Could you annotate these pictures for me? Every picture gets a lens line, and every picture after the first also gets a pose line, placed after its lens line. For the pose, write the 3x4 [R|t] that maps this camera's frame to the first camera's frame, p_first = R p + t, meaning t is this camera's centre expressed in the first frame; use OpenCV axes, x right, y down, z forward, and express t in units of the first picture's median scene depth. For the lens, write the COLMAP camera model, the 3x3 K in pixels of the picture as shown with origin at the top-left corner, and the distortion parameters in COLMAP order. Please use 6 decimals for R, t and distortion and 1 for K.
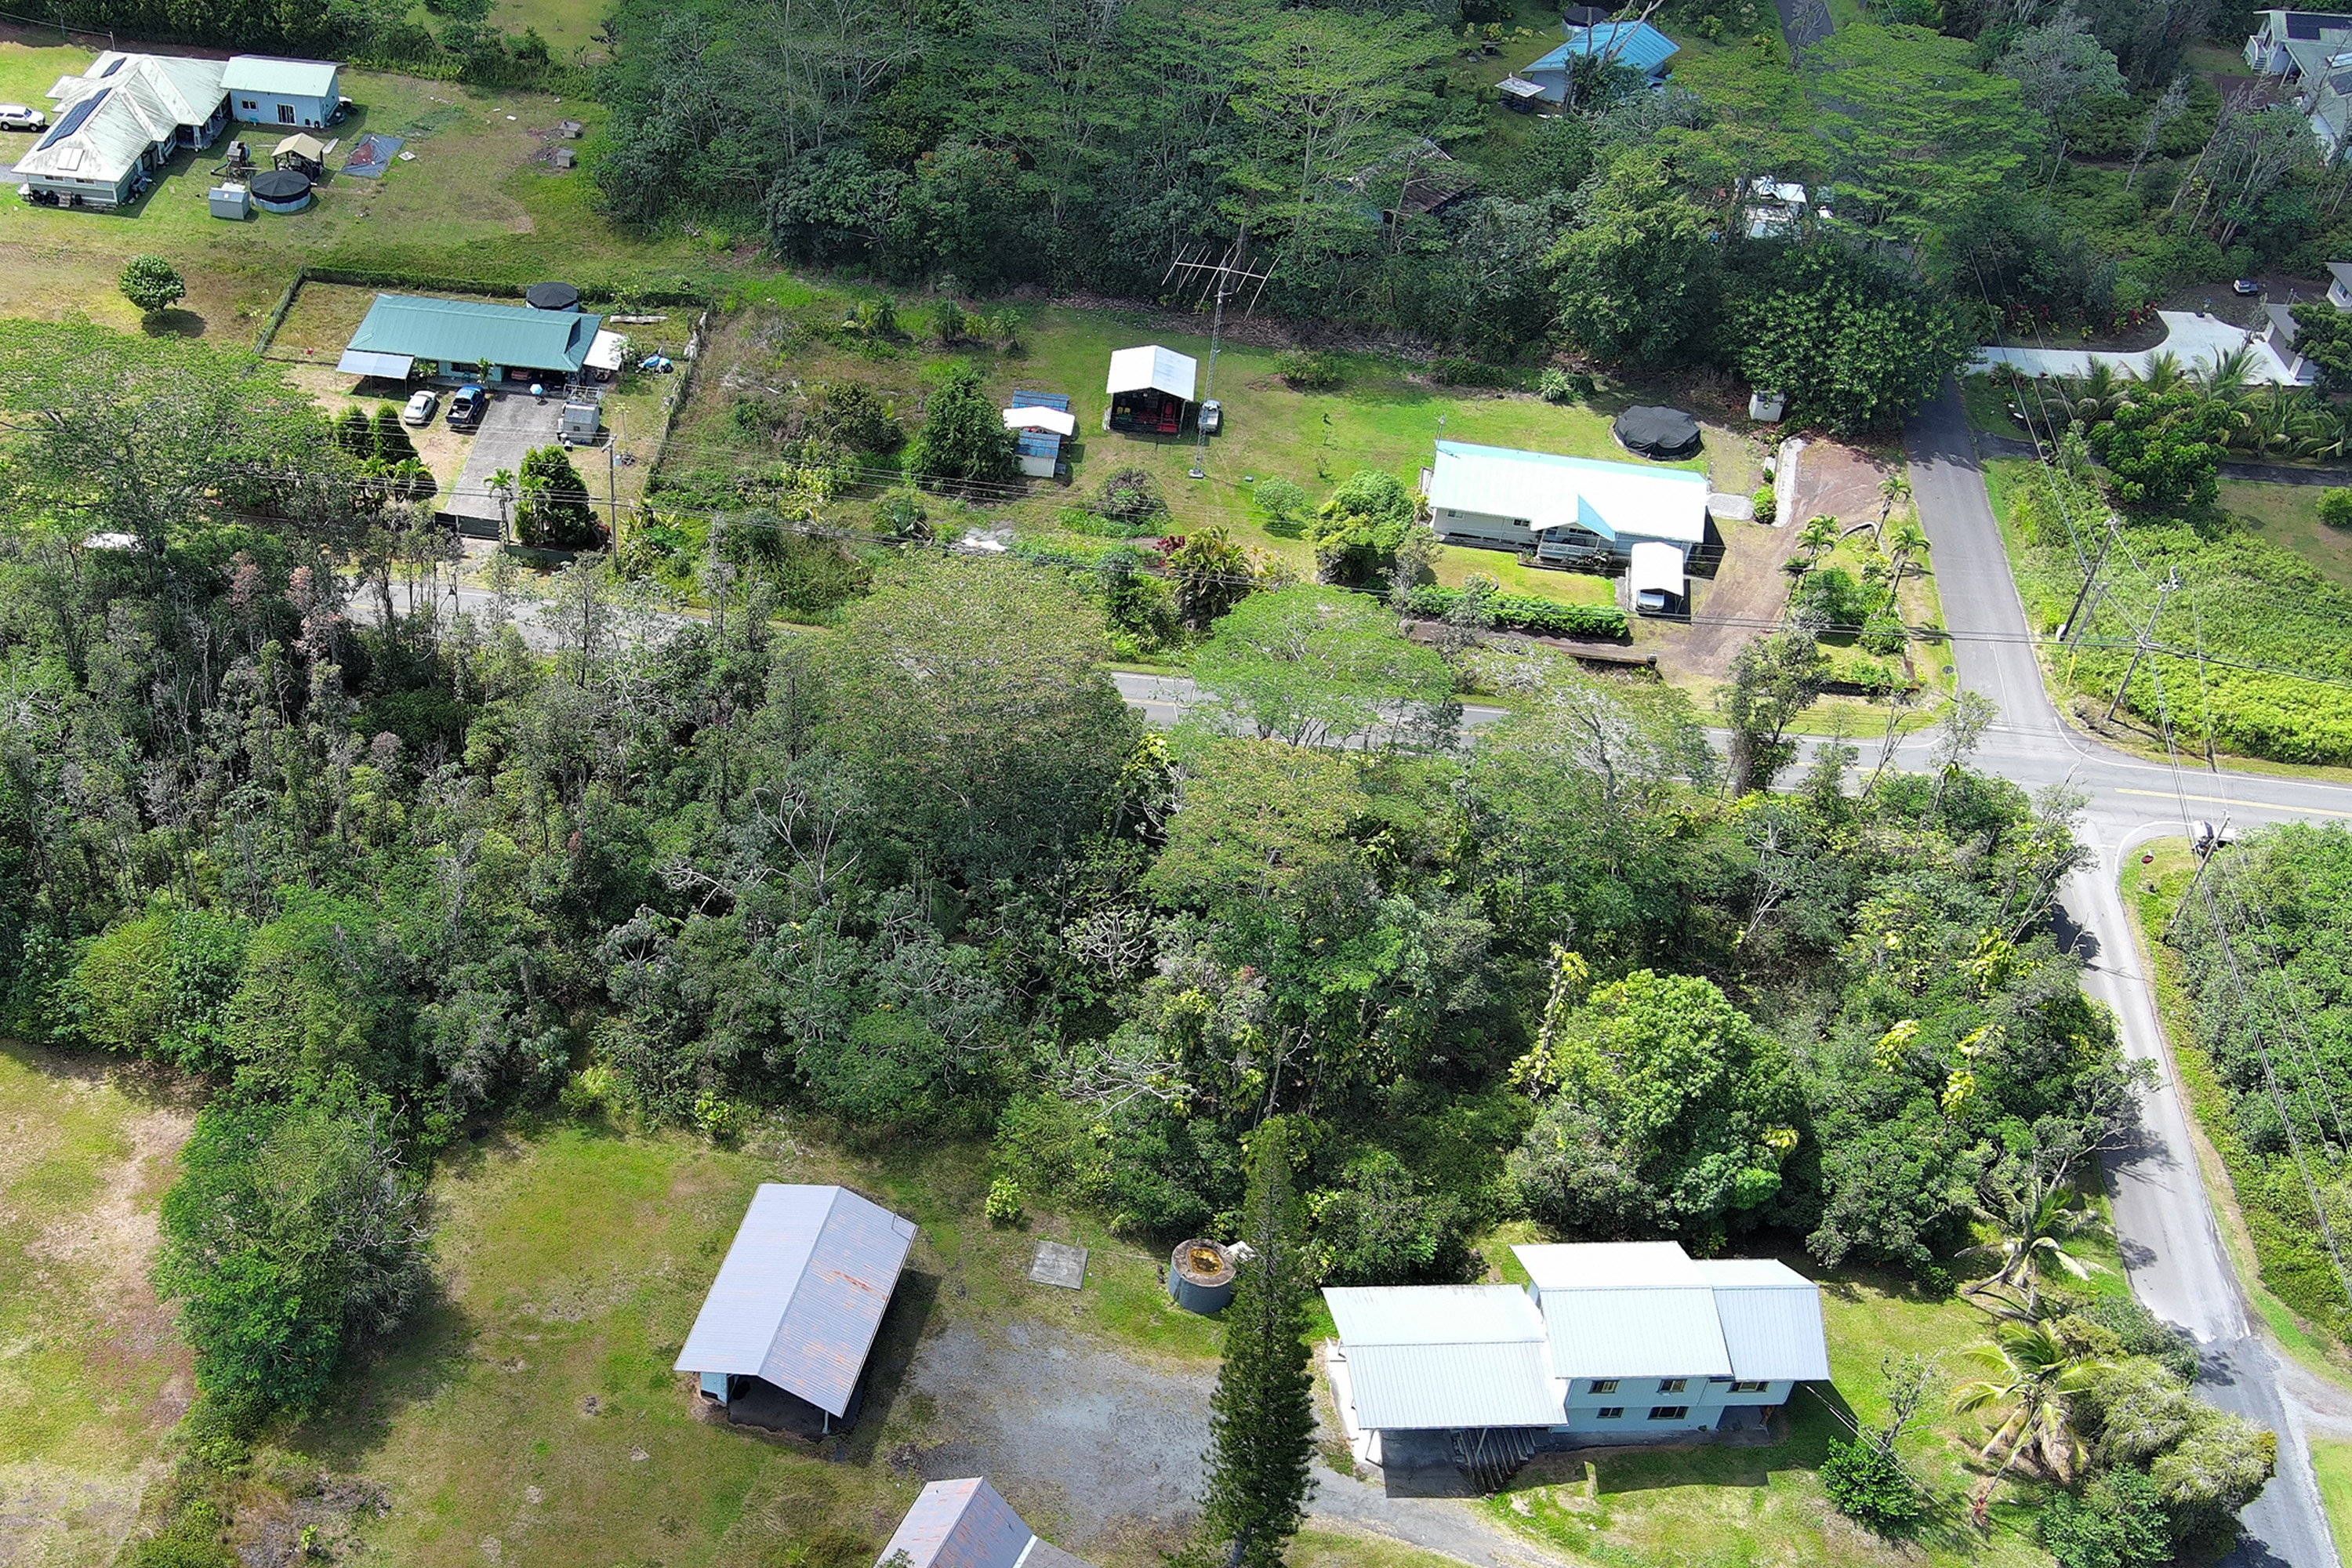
lens RADIAL K [[2586.8, 0, 744.2], [0, 2586.8, 945.5], [0, 0, 1]] dist [0.007301, 0.000000]
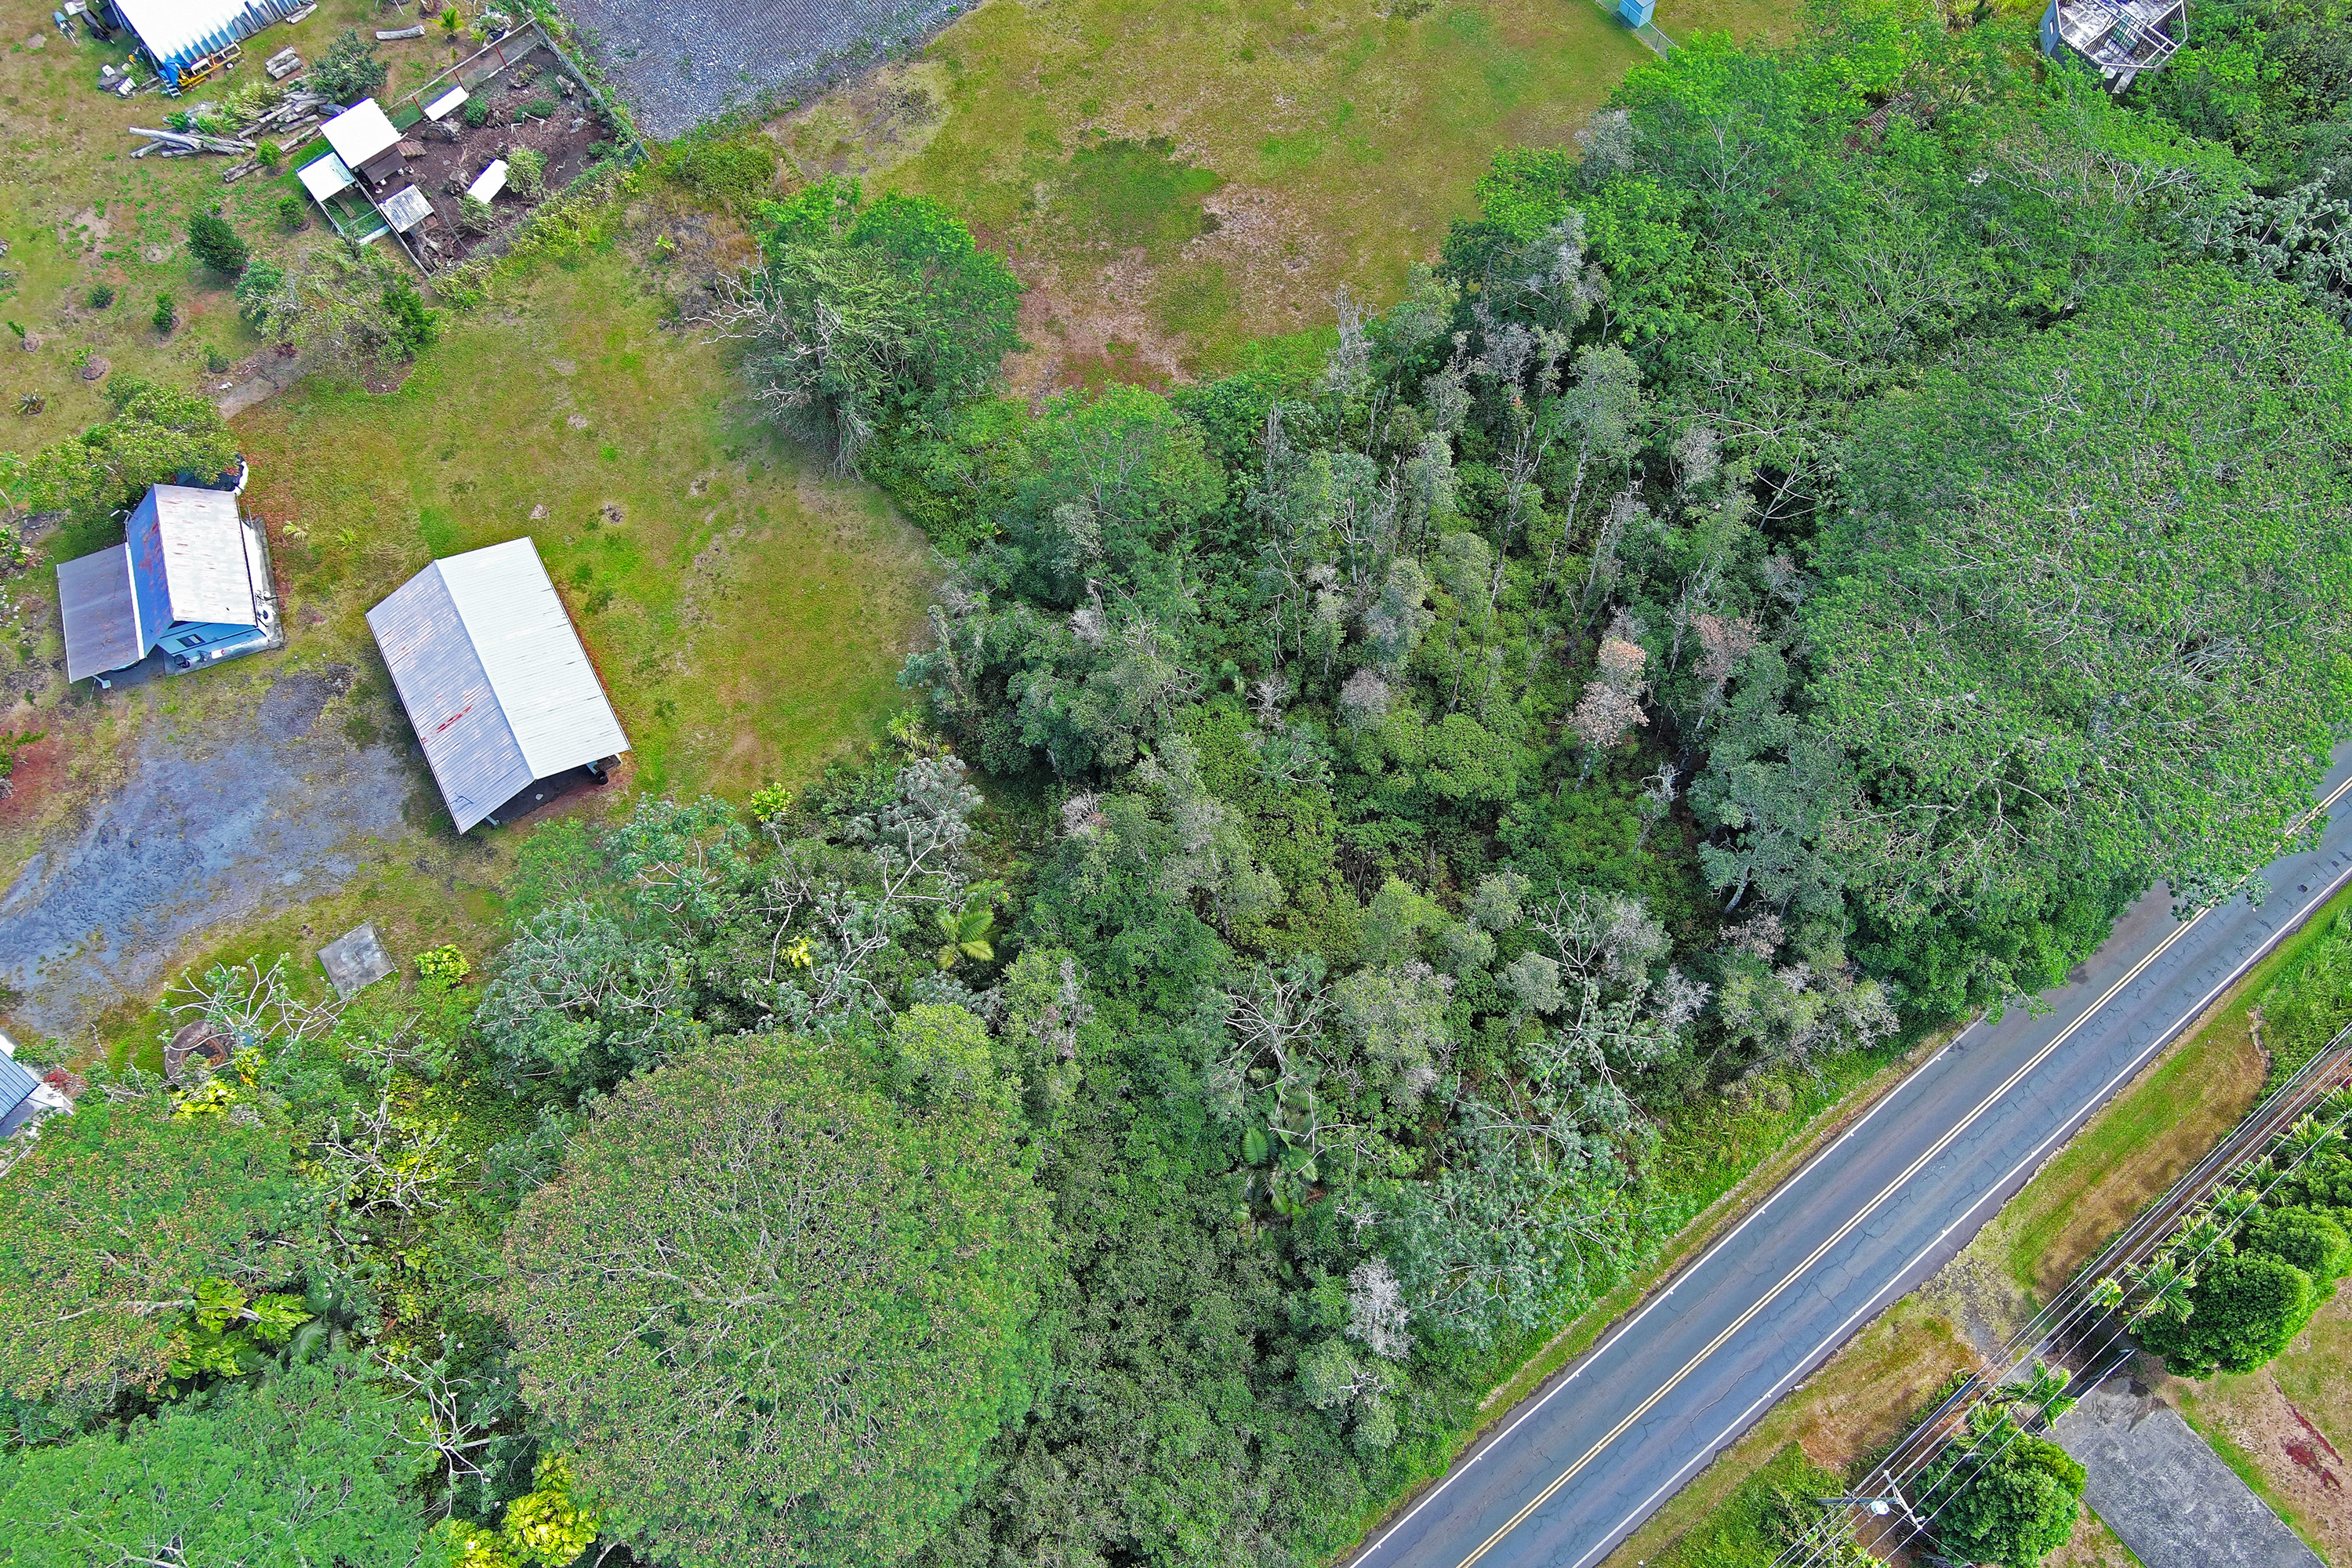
lens RADIAL K [[1829.1, 0, 1173.7], [0, 1829.1, 765.8], [0, 0, 1]] dist [0.010536, -0.001093]
pose [[-0.666589, 0.699882, -0.256562, 0.038333], [-0.468957, -0.126202, 0.874158, -0.445192], [0.579429, 0.703021, 0.412339, 0.679462]]
